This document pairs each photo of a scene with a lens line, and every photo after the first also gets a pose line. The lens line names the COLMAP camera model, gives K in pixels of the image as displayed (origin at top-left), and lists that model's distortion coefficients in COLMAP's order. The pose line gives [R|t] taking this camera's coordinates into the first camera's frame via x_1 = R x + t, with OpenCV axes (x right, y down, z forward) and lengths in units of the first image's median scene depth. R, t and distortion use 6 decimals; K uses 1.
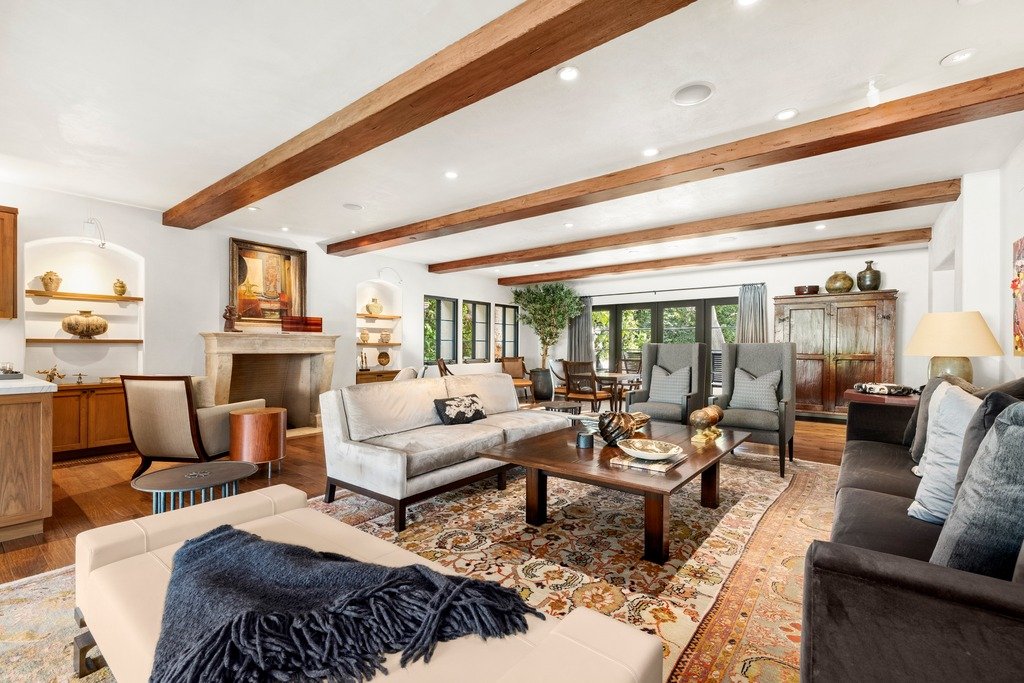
lens RADIAL K [[438.1, 0, 512.1], [0, 438.1, 348.1], [0, 0, 1]] dist [0.001066, 0.000180]
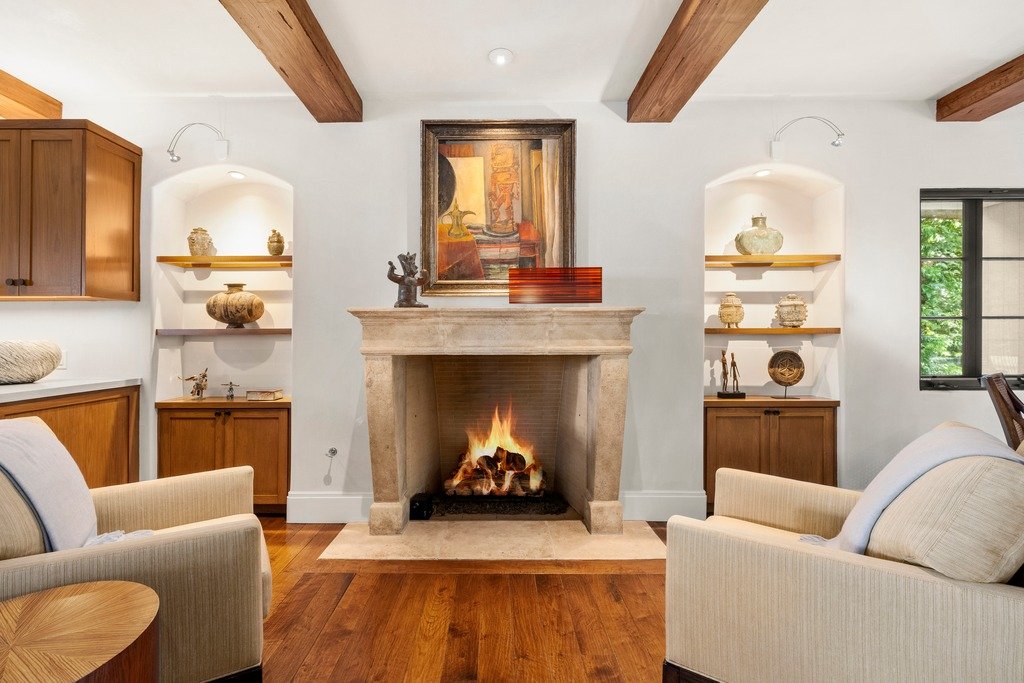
lens RADIAL K [[438.1, 0, 506.9], [0, 438.1, 339.1], [0, 0, 1]] dist [0.001066, 0.000180]
pose [[0.617960, -0.003934, -0.786199, -0.175017], [0.003557, 0.999991, -0.002209, -0.002139], [0.786201, -0.001431, 0.617969, 0.702709]]
